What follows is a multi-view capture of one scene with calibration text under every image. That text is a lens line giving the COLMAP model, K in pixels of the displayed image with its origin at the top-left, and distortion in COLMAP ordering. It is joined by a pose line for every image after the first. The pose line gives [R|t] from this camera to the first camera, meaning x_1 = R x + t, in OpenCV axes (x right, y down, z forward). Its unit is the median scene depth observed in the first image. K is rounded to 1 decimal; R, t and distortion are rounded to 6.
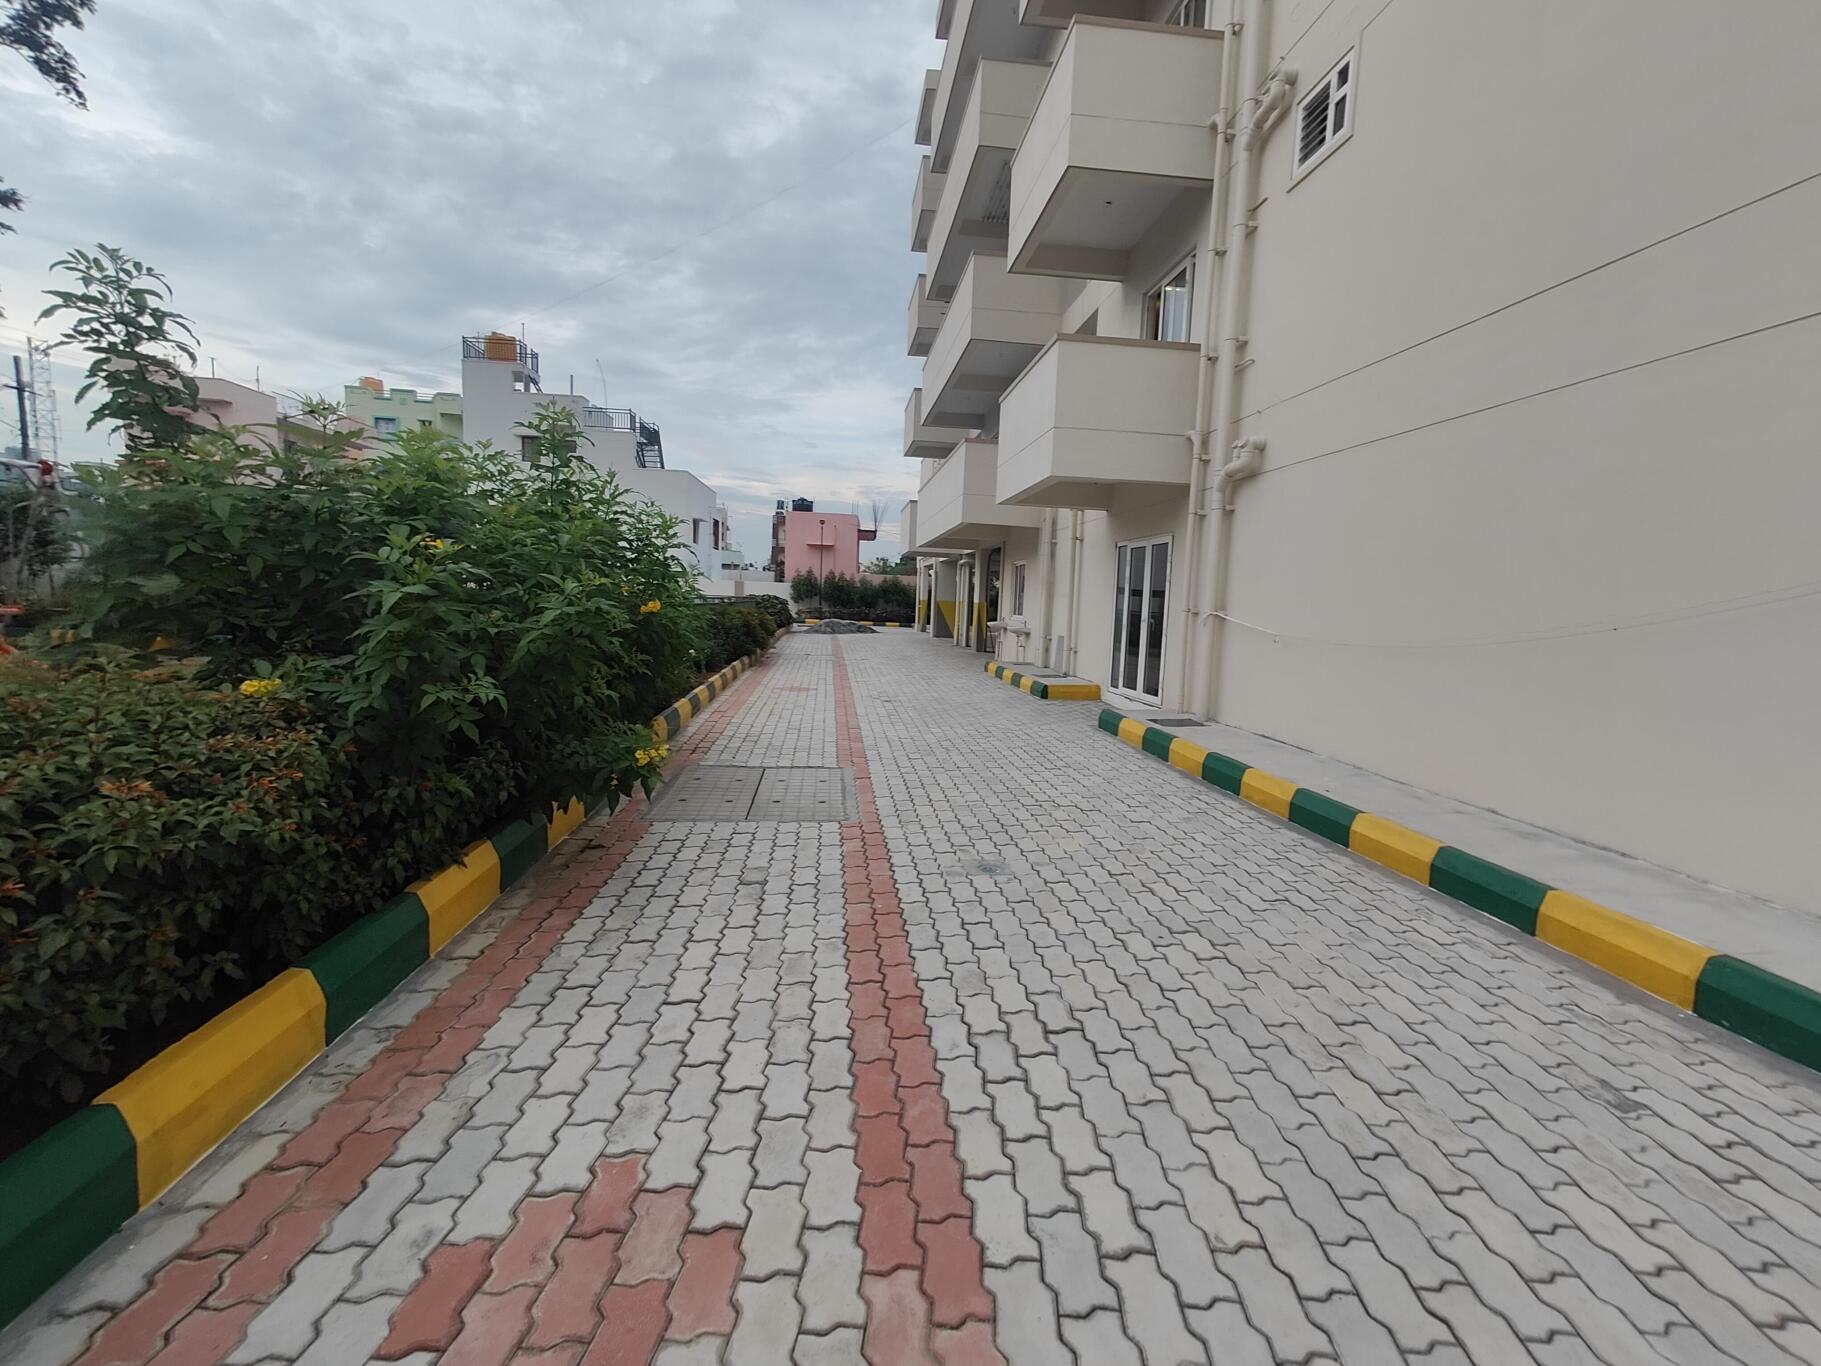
lens RADIAL K [[802.0, 0, 914.9], [0, 802.0, 679.3], [0, 0, 1]] dist [-0.000834, -0.000250]
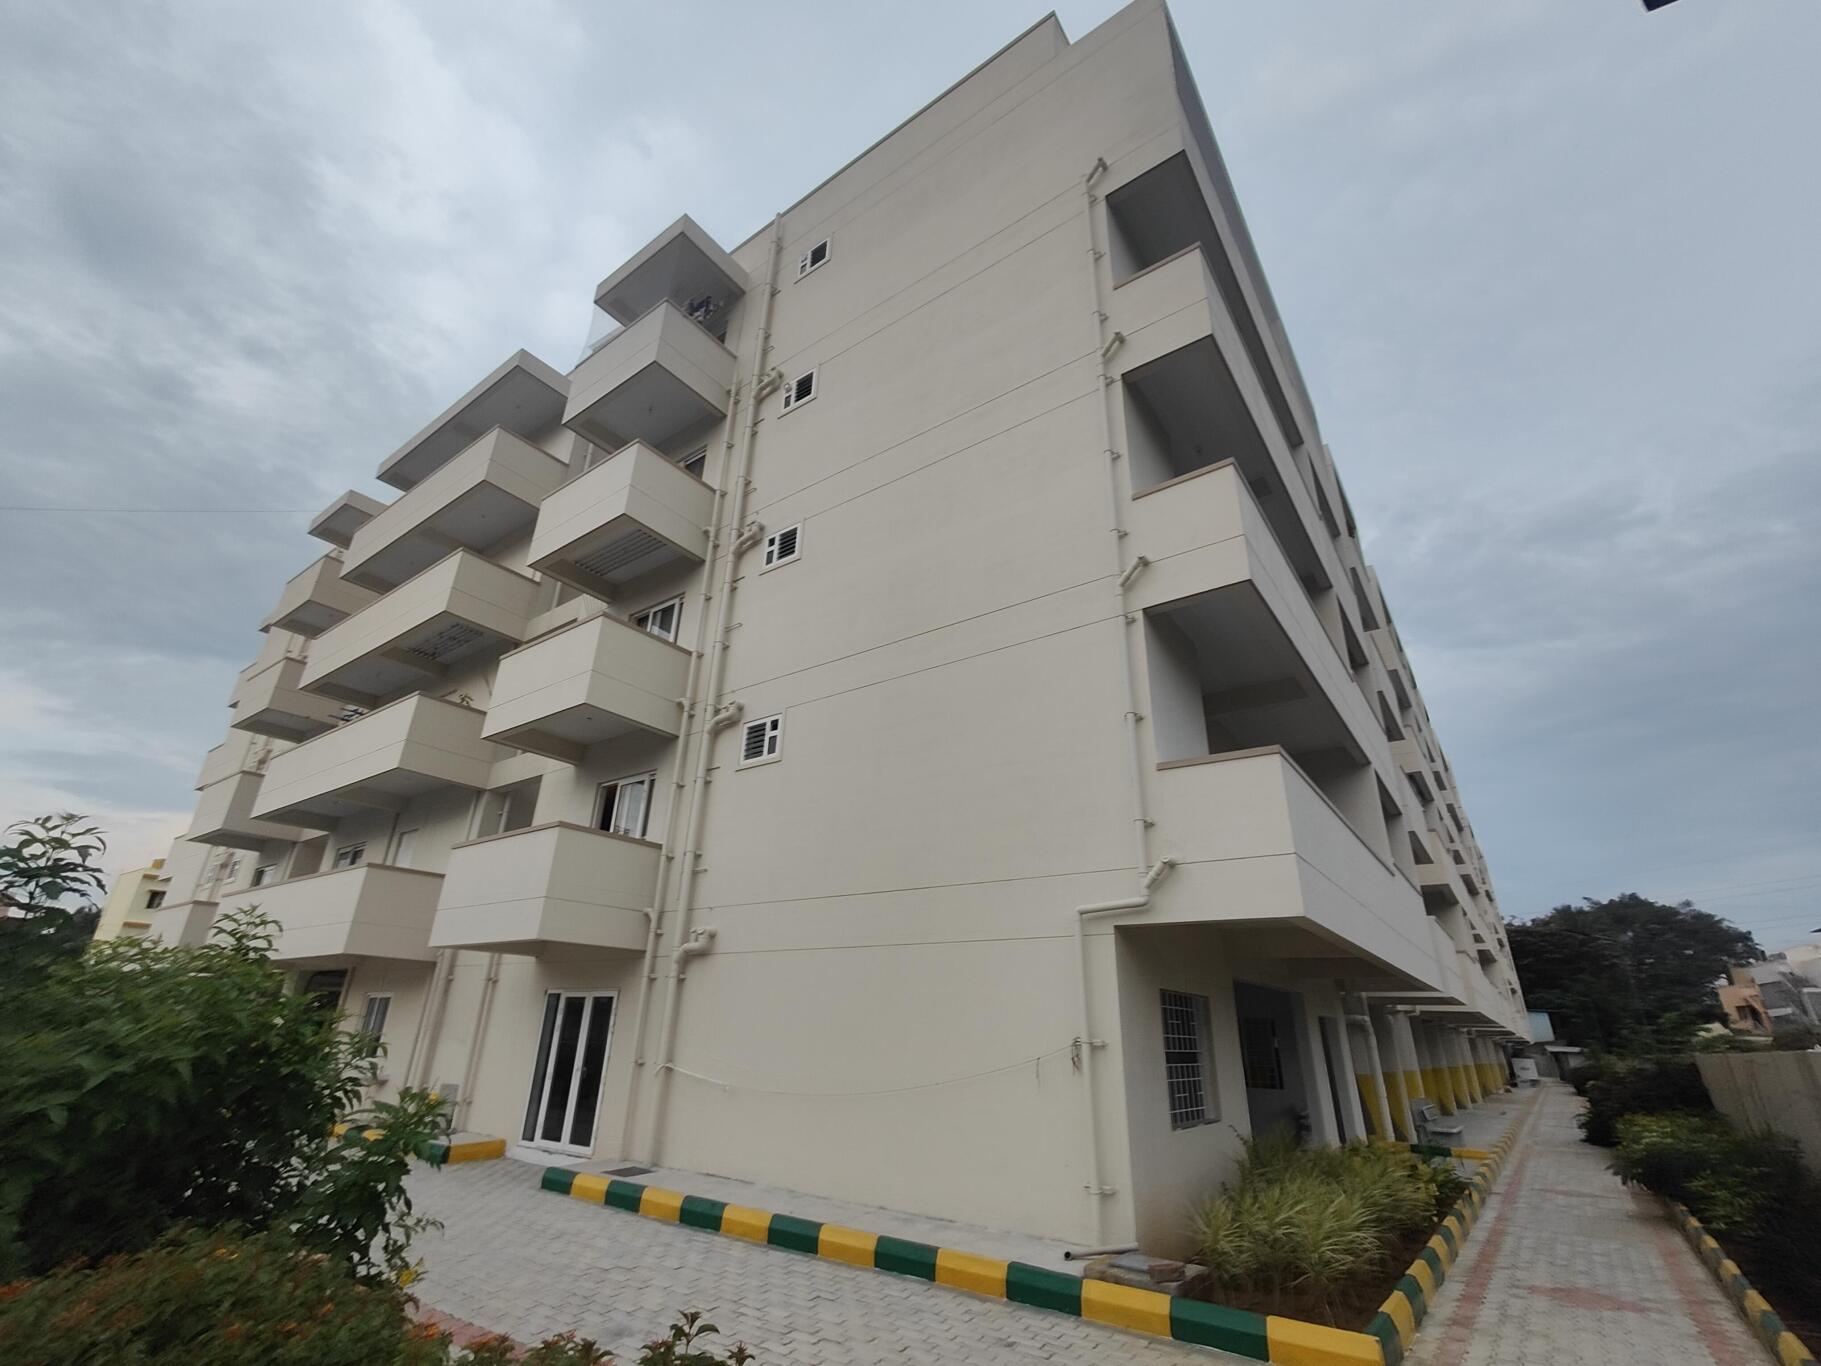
lens RADIAL K [[797.0, 0, 912.9], [0, 797.0, 694.3], [0, 0, 1]] dist [0.013501, -0.000231]
pose [[0.675956, 0.261572, 0.688959, -0.395449], [0.075886, 0.905212, -0.418129, -0.058338], [-0.733025, 0.334919, 0.592034, -0.221481]]
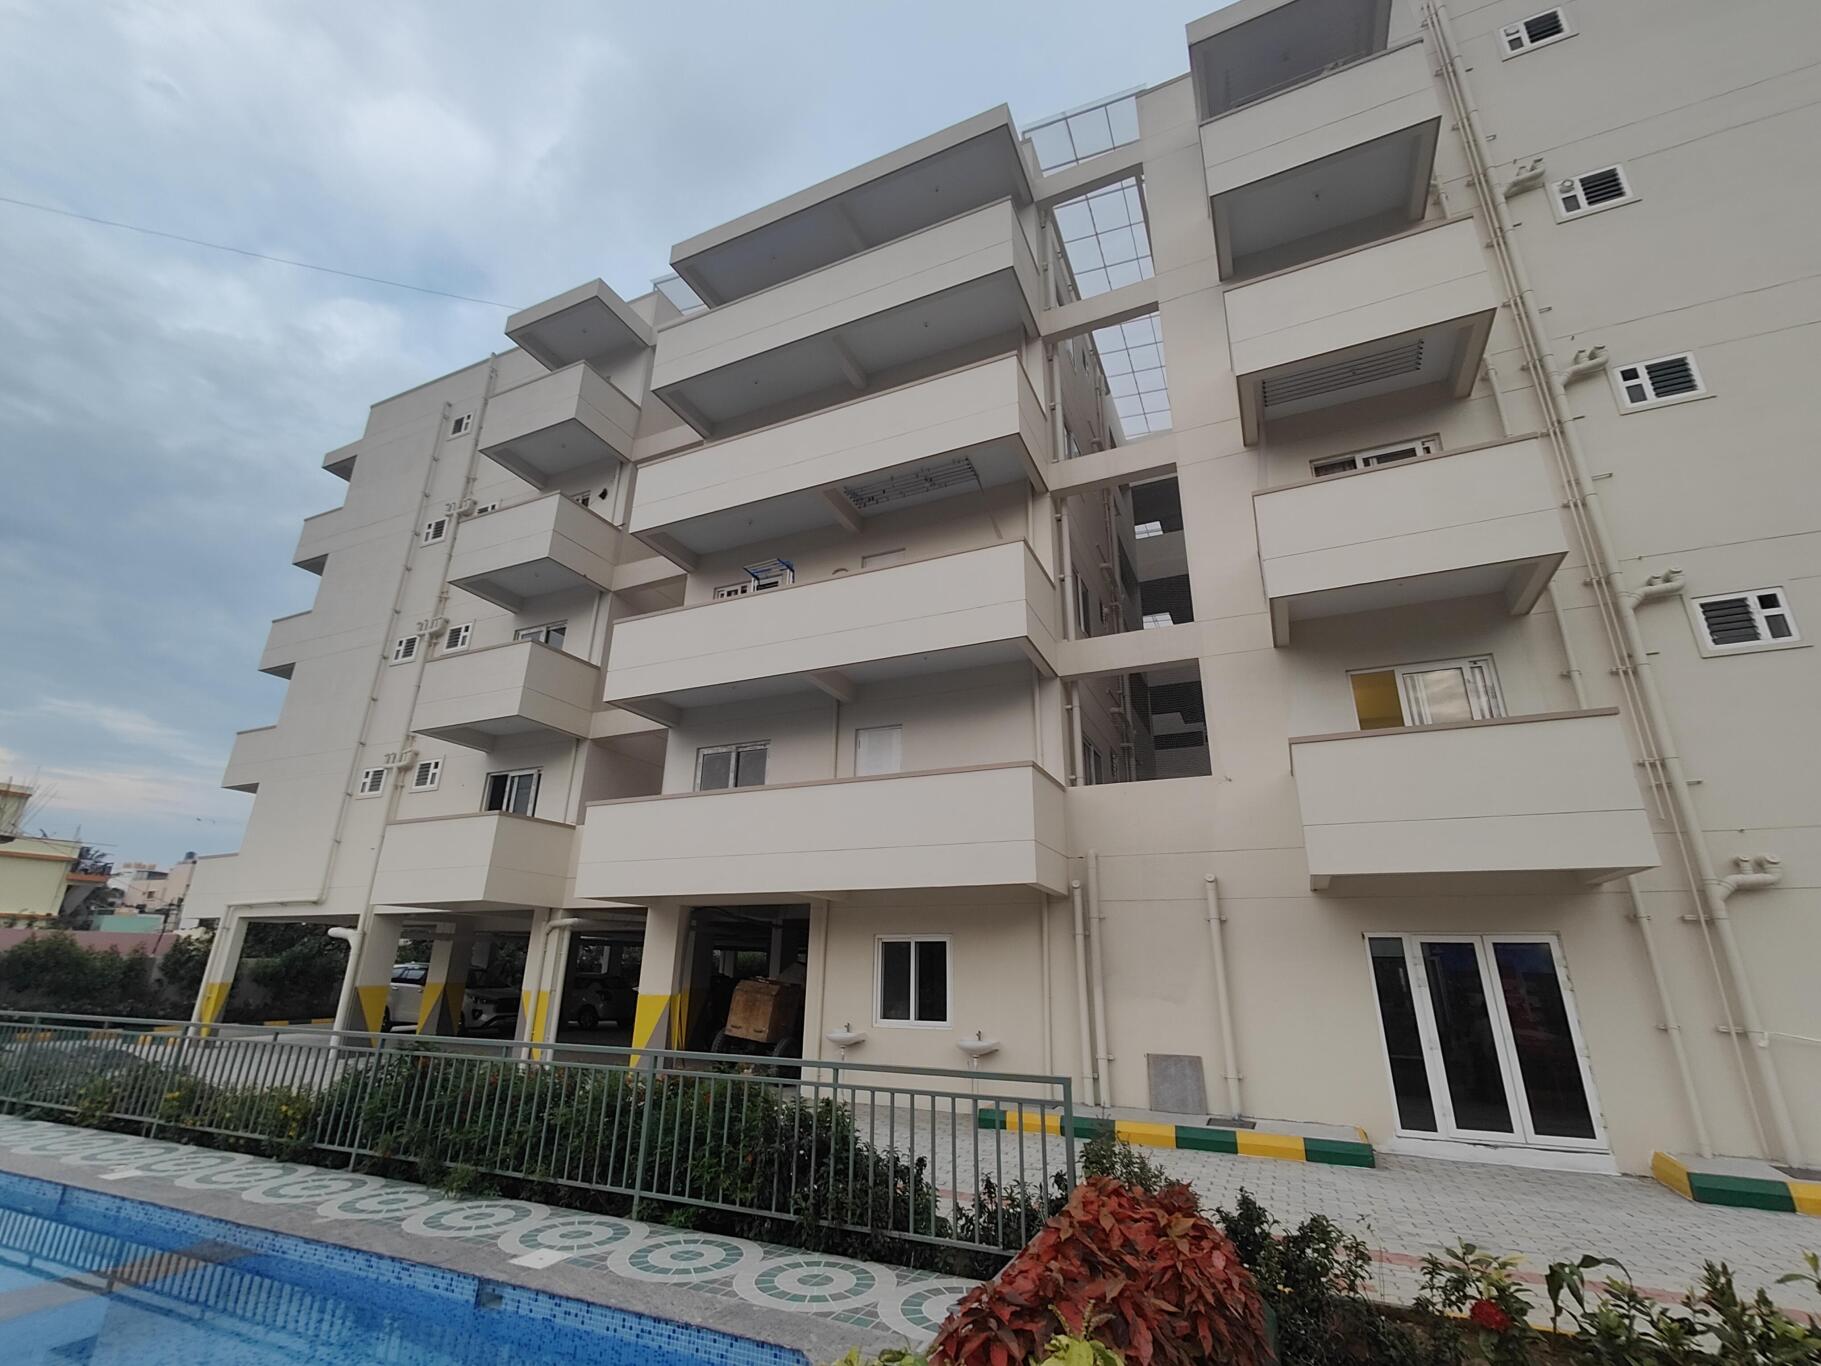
lens RADIAL K [[797.0, 0, 912.9], [0, 797.0, 694.3], [0, 0, 1]] dist [0.013501, -0.000231]
pose [[0.508953, 0.249021, 0.823987, -1.073723], [0.094734, 0.935222, -0.341152, -0.236916], [-0.855565, 0.251690, 0.452394, 1.395322]]
